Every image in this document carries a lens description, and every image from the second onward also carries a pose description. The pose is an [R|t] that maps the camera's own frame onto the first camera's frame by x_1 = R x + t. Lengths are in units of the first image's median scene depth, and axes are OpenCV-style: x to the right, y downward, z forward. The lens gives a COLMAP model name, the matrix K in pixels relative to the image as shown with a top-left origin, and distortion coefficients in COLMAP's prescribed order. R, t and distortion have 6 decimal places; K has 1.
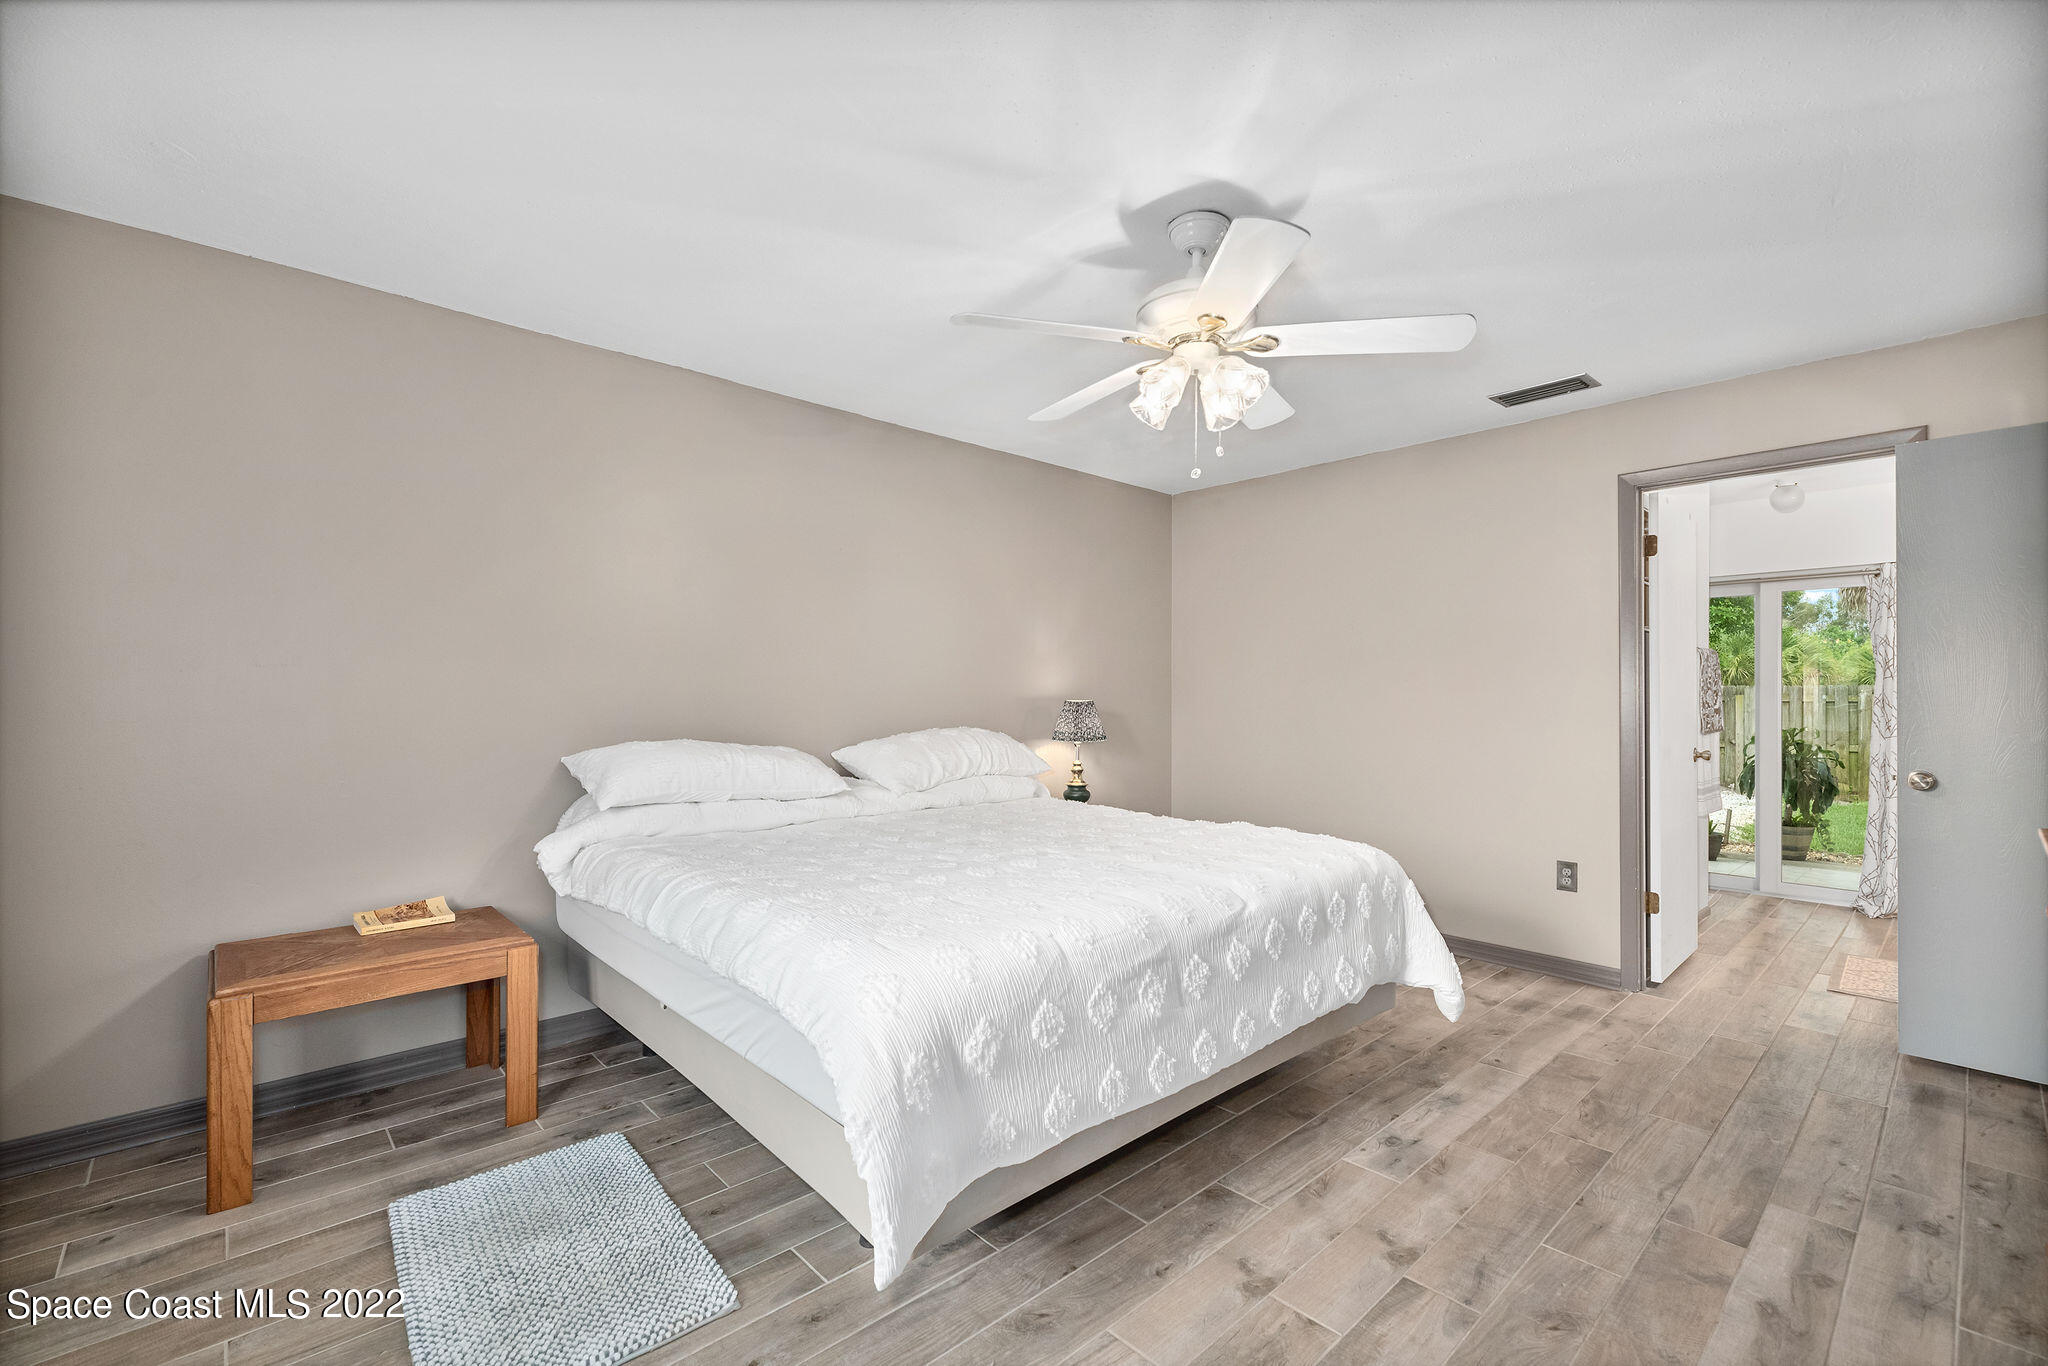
lens RADIAL K [[877.3, 0, 1013.3], [0, 877.3, 687.5], [0, 0, 1]] dist [-0.012031, -0.000136]
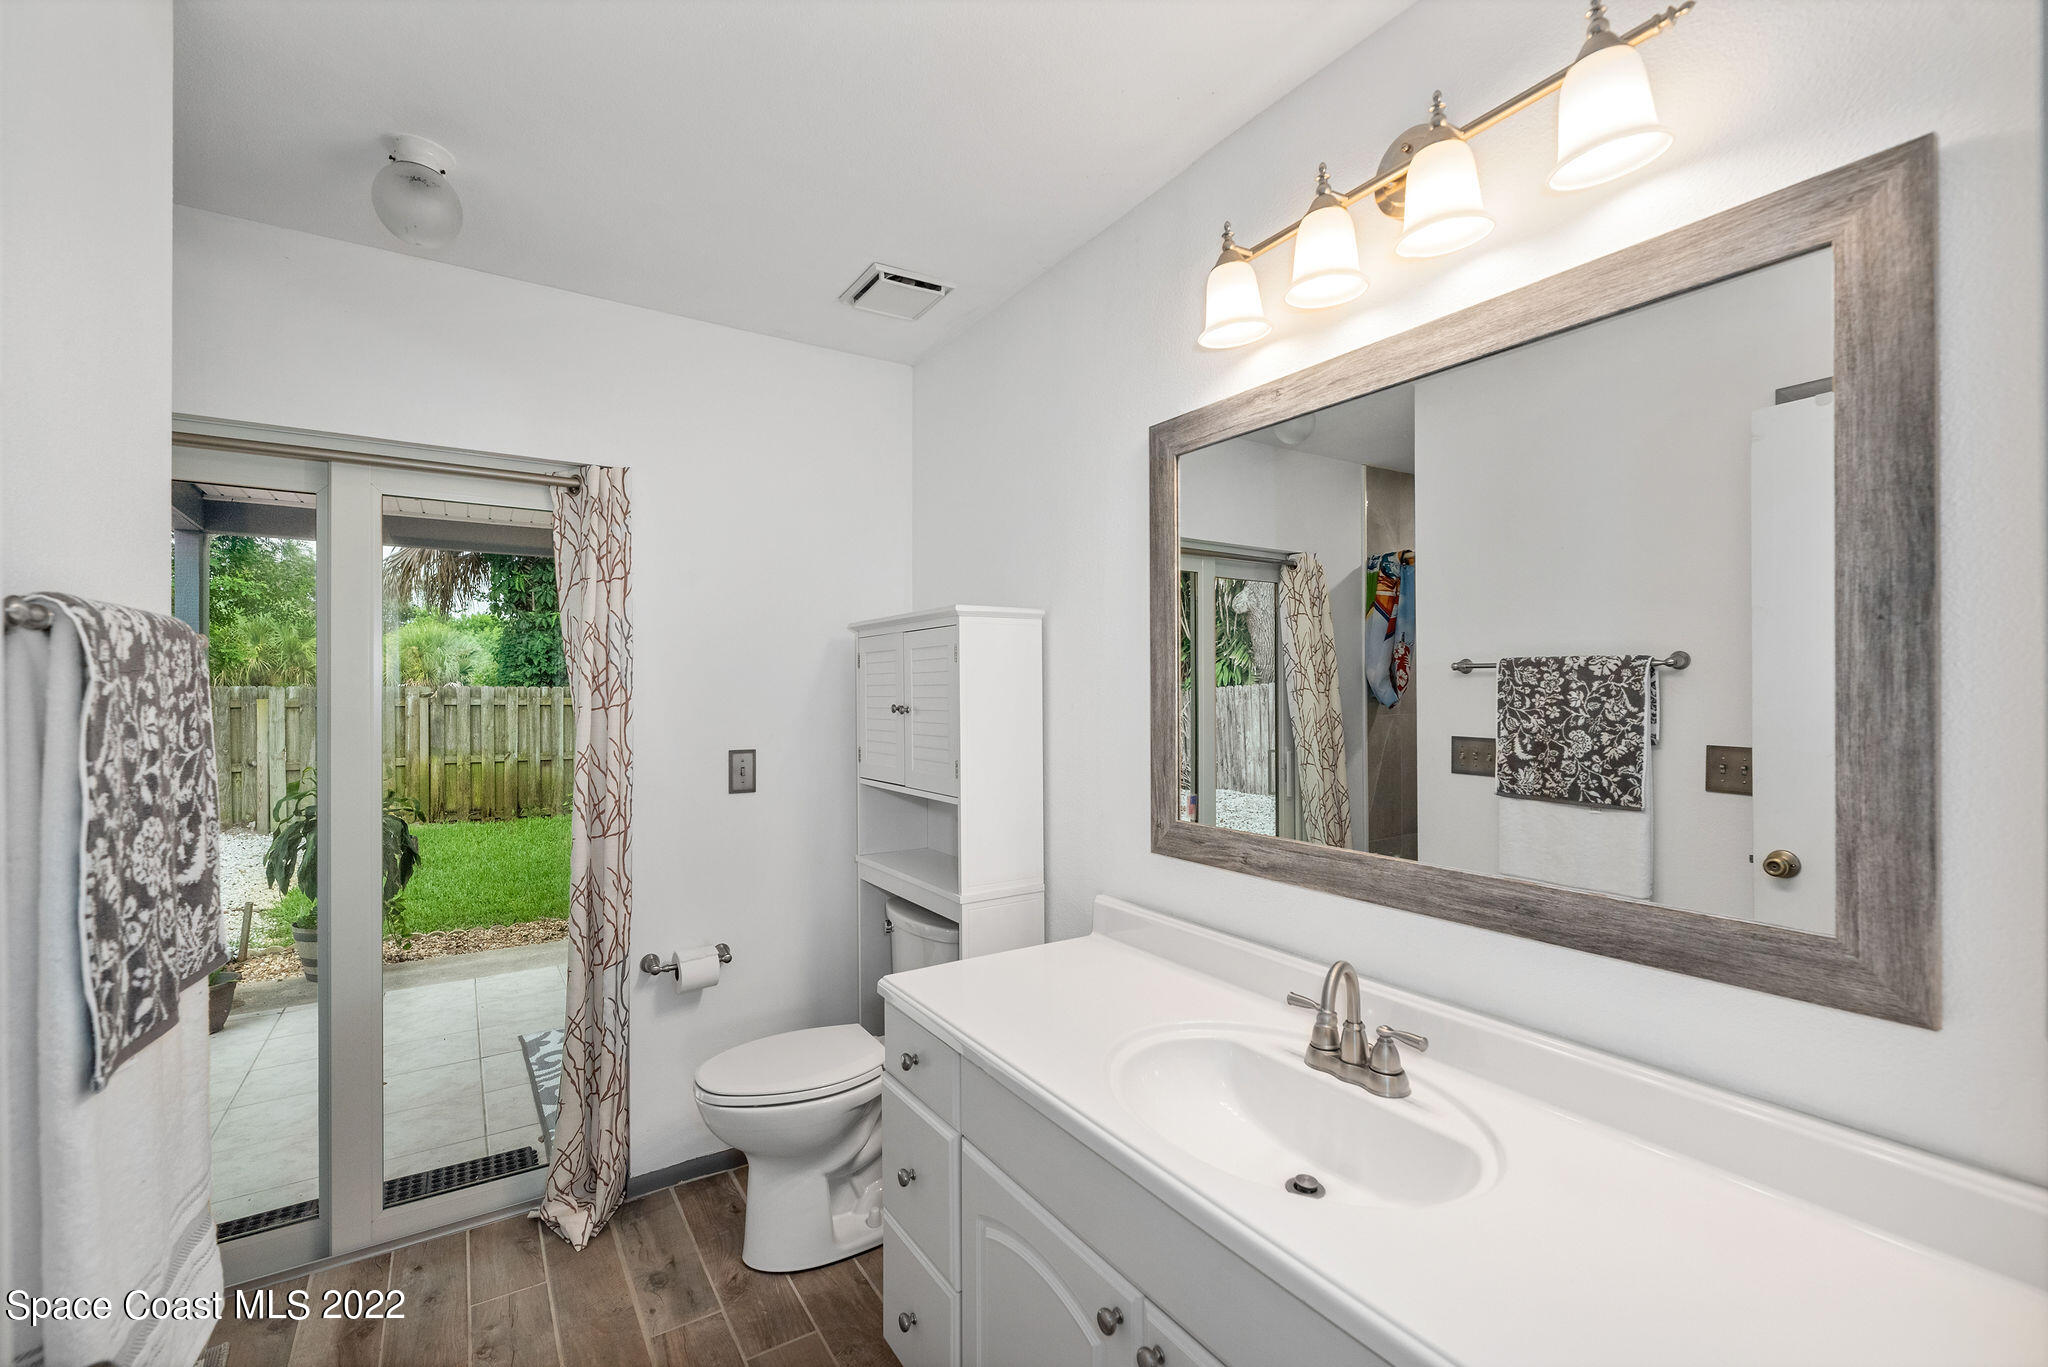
lens RADIAL K [[877.3, 0, 1013.3], [0, 877.3, 688.0], [0, 0, 1]] dist [-0.012031, -0.000136]
pose [[0.158805, -0.002489, 0.987307, 0.549235], [-0.010113, 0.999940, 0.004148, -0.025081], [-0.987258, -0.010644, 0.158770, 0.669920]]
